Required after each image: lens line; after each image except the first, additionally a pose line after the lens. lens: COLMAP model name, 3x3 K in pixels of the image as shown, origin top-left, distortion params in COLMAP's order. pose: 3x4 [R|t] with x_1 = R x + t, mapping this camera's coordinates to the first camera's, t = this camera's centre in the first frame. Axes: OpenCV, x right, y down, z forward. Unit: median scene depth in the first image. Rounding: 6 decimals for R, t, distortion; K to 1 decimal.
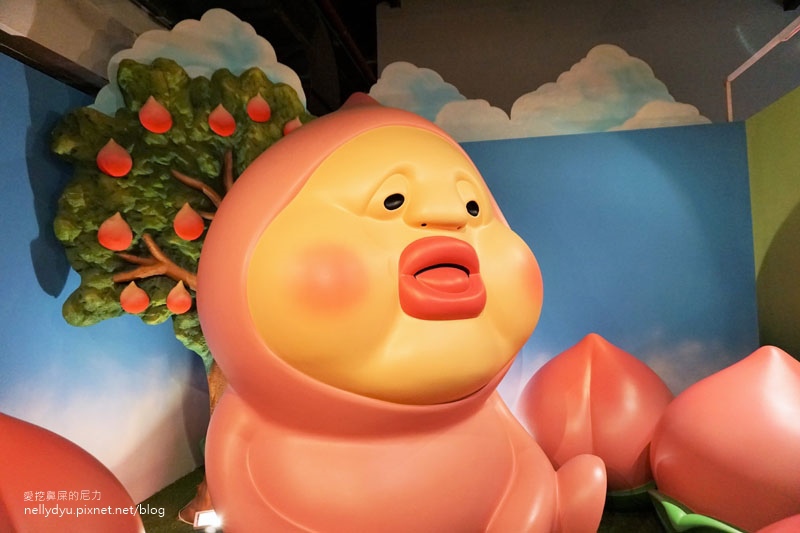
lens RADIAL K [[543.0, 0, 397.2], [0, 543.0, 270.5], [0, 0, 1]] dist [-0.017271, 0.021806]
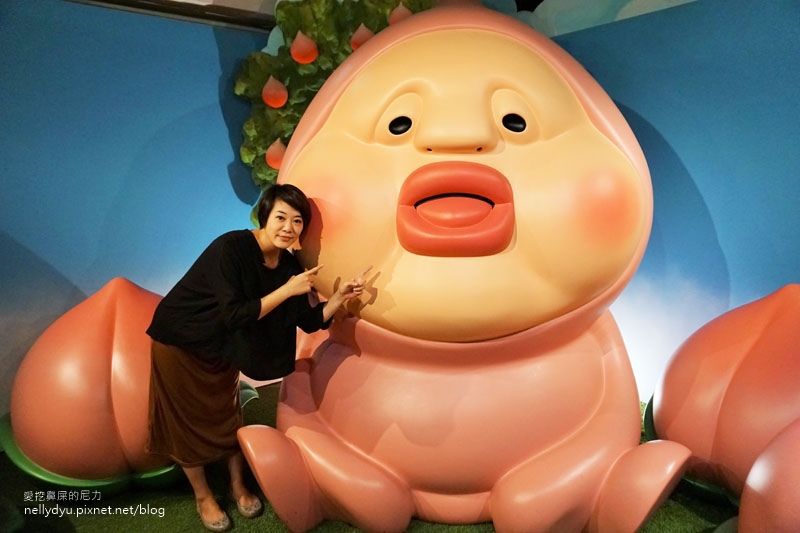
lens RADIAL K [[543.0, 0, 392.3], [0, 543.0, 266.9], [0, 0, 1]] dist [-0.017271, 0.021806]
pose [[0.747329, 0.119234, -0.653668, 0.524756], [0.018176, 0.979731, 0.199490, -0.062986], [0.664205, -0.160966, 0.730015, 0.231239]]
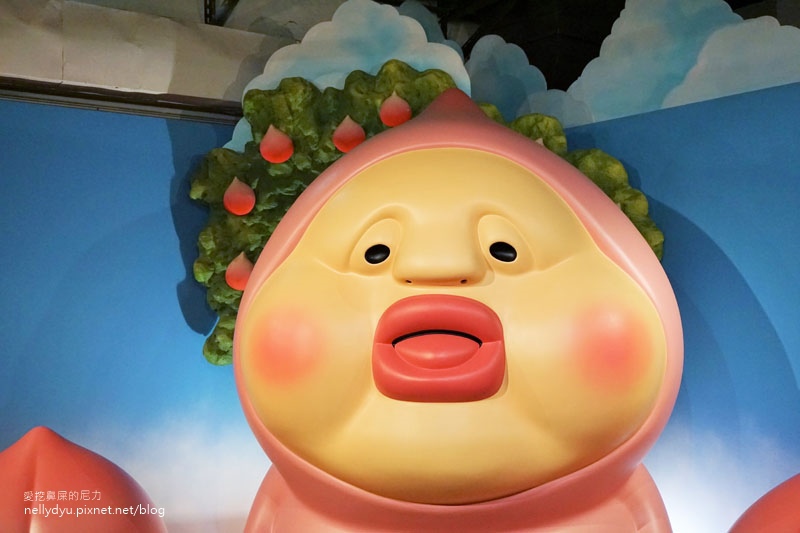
lens RADIAL K [[878.8, 0, 389.9], [0, 878.8, 277.2], [0, 0, 1]] dist [0.016727, 0.000000]
pose [[0.721831, 0.011978, -0.691965, 0.794763], [0.020647, 0.999032, 0.038831, -0.120217], [0.691761, -0.042316, 0.720886, 0.035504]]
